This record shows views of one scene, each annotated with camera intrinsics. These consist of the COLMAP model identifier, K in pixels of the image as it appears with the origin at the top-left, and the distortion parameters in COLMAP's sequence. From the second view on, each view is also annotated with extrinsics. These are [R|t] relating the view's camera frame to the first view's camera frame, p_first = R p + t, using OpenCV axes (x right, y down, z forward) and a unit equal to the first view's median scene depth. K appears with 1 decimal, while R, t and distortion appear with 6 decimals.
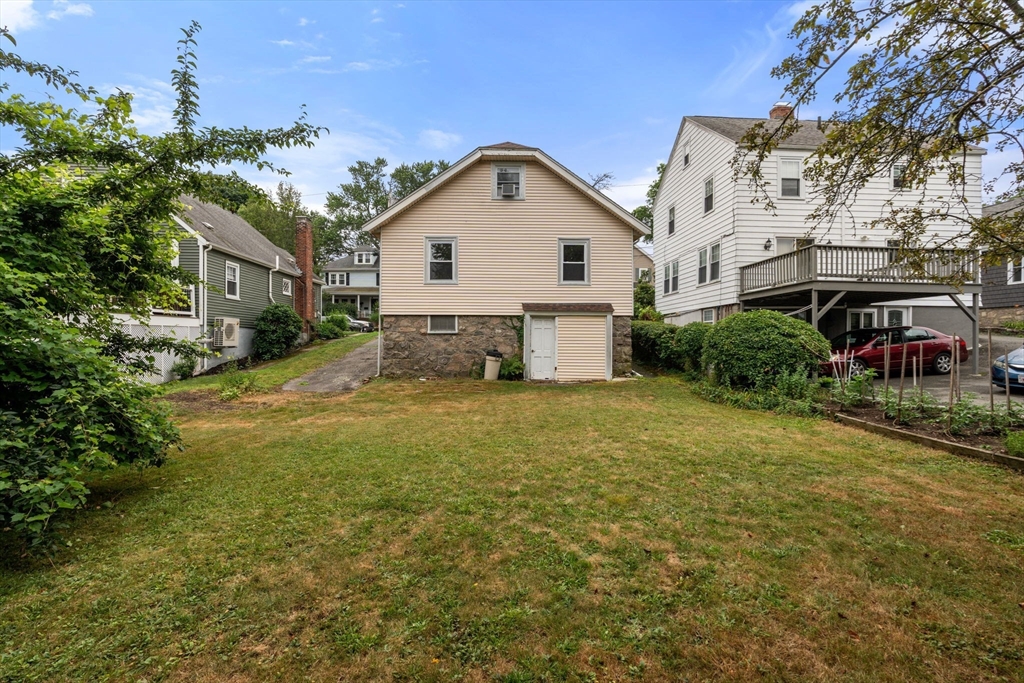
lens RADIAL K [[448.0, 0, 511.2], [0, 448.0, 328.6], [0, 0, 1]] dist [0.001185, 0.000074]
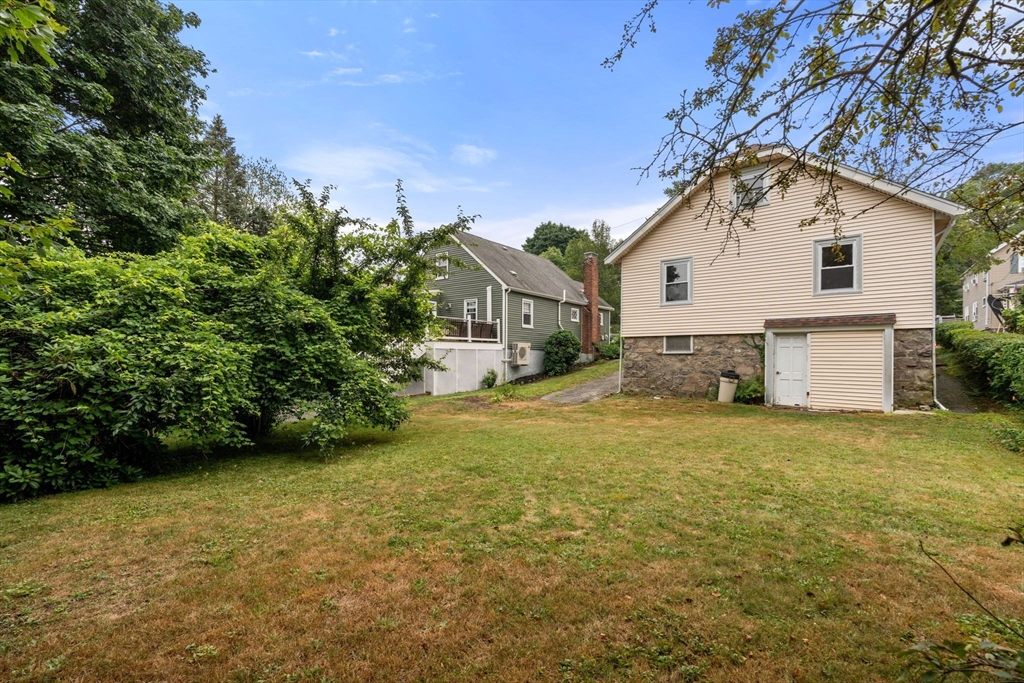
lens RADIAL K [[451.6, 0, 515.6], [0, 451.6, 342.4], [0, 0, 1]] dist [0.000181, 0.000104]
pose [[0.768161, -0.022654, -0.639856, 0.220846], [0.013728, 0.999727, -0.018914, -0.000427], [0.640109, 0.005745, 0.768262, -0.020903]]
